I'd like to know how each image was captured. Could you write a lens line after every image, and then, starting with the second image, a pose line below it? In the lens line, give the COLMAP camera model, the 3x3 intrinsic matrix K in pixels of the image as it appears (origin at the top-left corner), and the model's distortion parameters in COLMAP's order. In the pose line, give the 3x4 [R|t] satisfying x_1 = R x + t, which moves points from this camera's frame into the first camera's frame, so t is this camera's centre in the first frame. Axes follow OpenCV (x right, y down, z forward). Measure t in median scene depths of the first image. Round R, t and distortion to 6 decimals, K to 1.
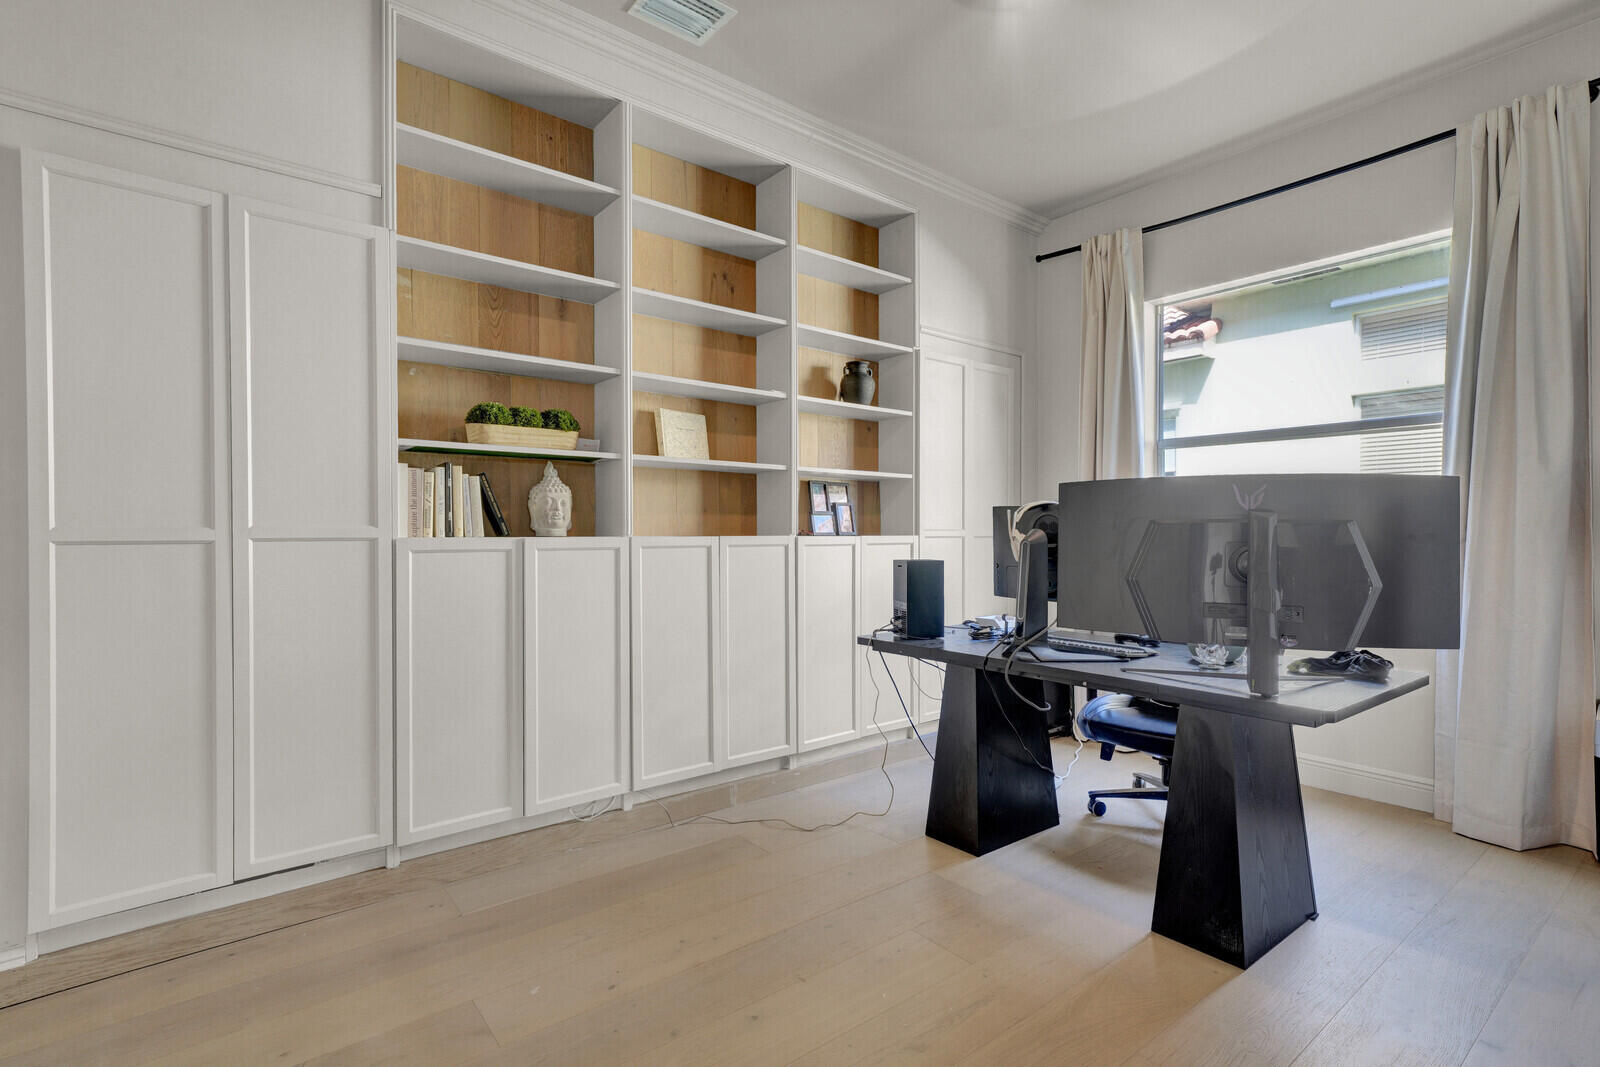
lens RADIAL K [[736.6, 0, 795.8], [0, 736.6, 538.7], [0, 0, 1]] dist [0.002172, 0.000167]
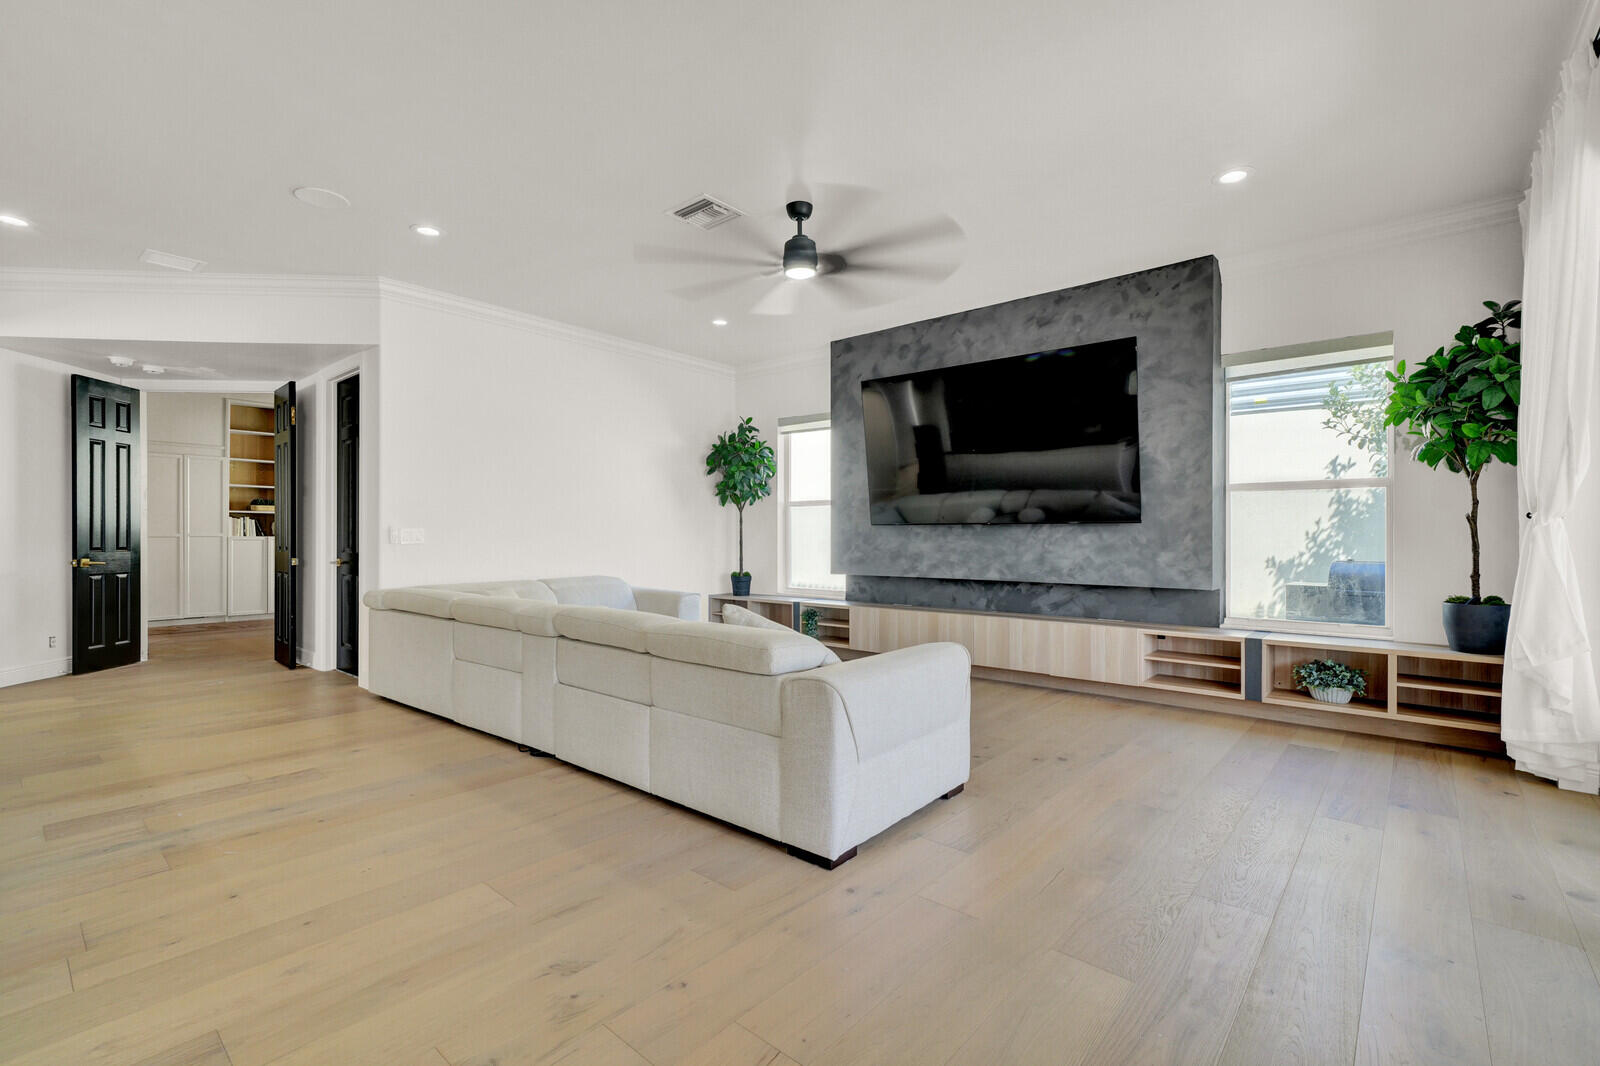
lens RADIAL K [[711.8, 0, 793.7], [0, 711.8, 535.9], [0, 0, 1]] dist [0.009521, 0.000196]
pose [[0.984273, 0.000618, 0.176655, 1.509684], [0.002373, 0.999857, -0.016715, 0.058046], [-0.176640, 0.016871, 0.984131, -2.838376]]
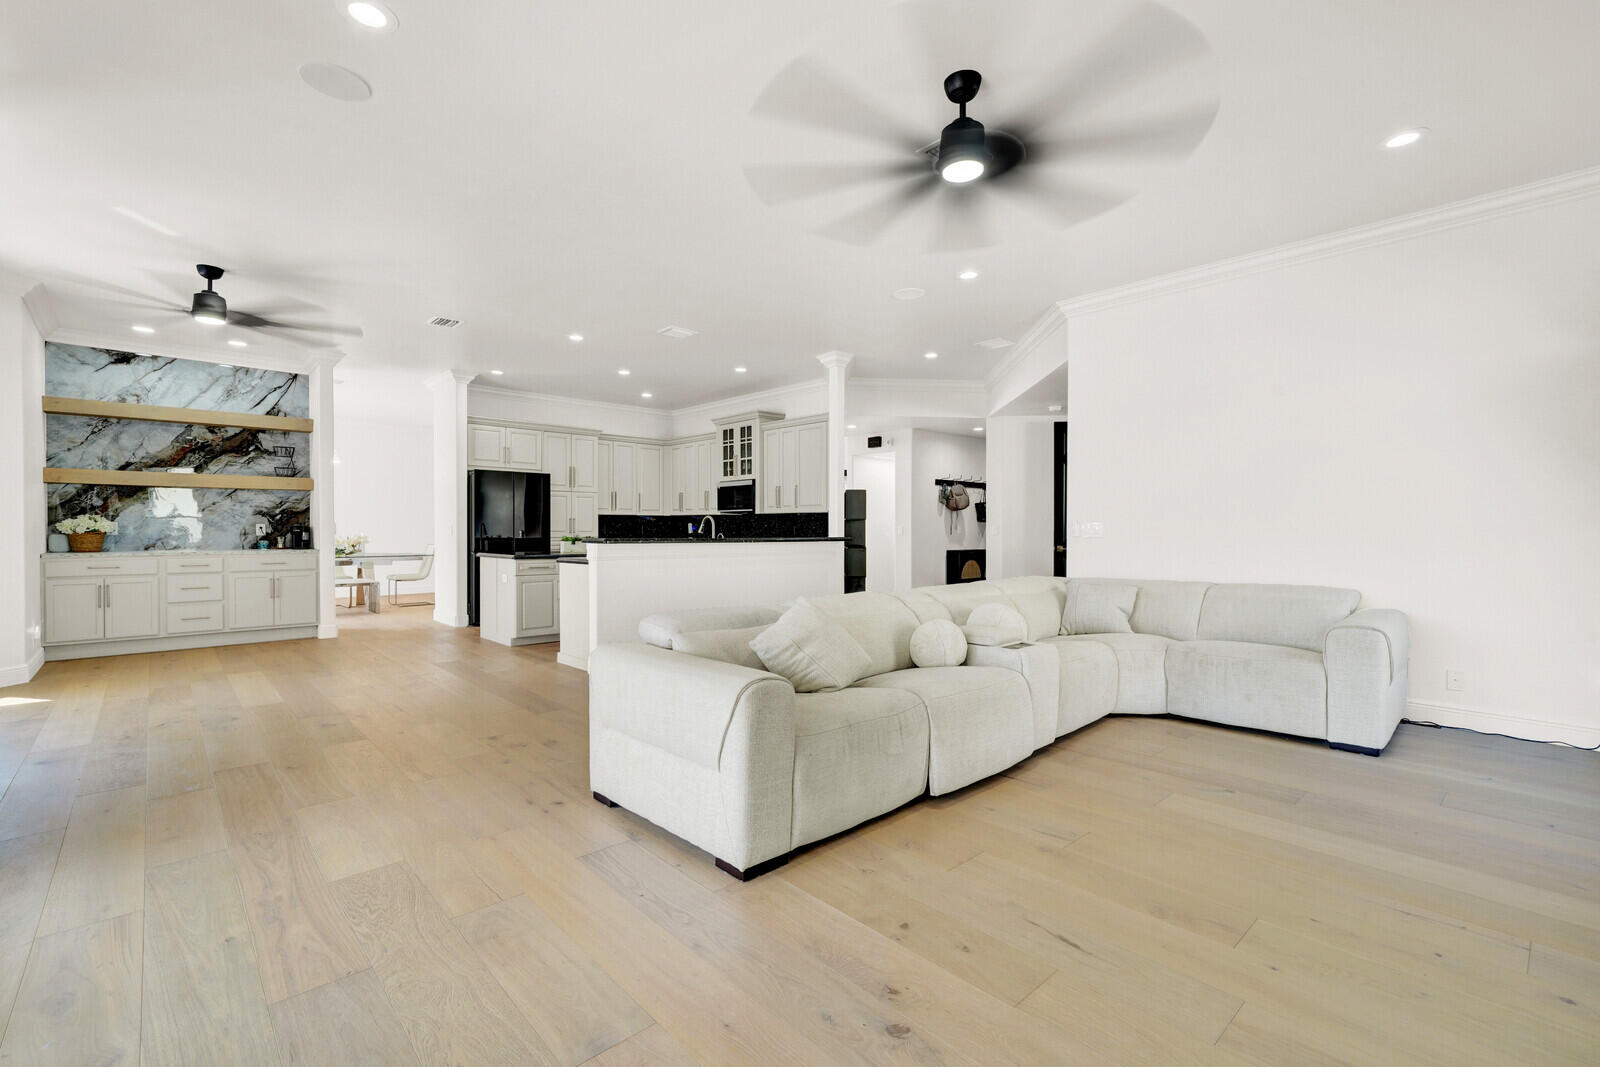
lens RADIAL K [[711.8, 0, 797.6], [0, 711.8, 536.2], [0, 0, 1]] dist [0.009521, 0.000196]
pose [[0.062909, 0.007144, -0.997994, 2.887648], [-0.015964, 0.999854, 0.006151, 0.041272], [0.997892, 0.015545, 0.063014, -1.679210]]
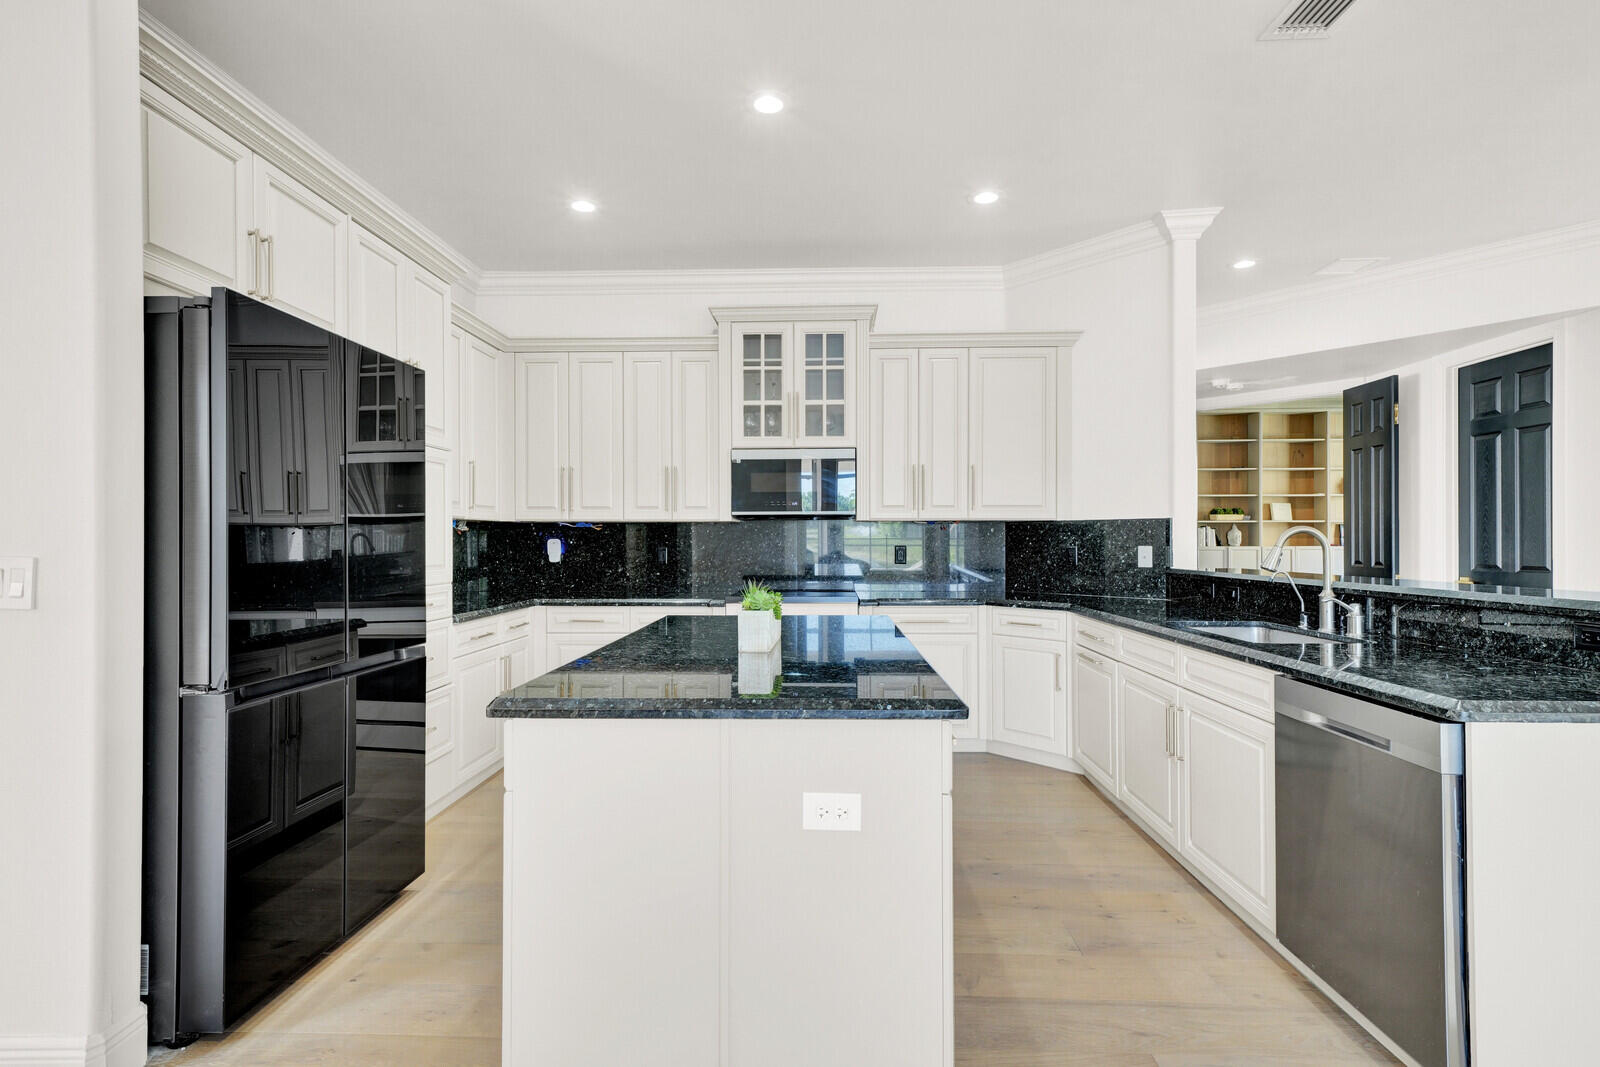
lens RADIAL K [[785.2, 0, 796.0], [0, 785.2, 534.7], [0, 0, 1]] dist [0.008909, 0.004068]
pose [[0.754578, -0.008926, -0.656150, 0.525606], [-0.005261, 0.999793, -0.019652, 0.025959], [0.656189, 0.018281, 0.754375, -3.104631]]
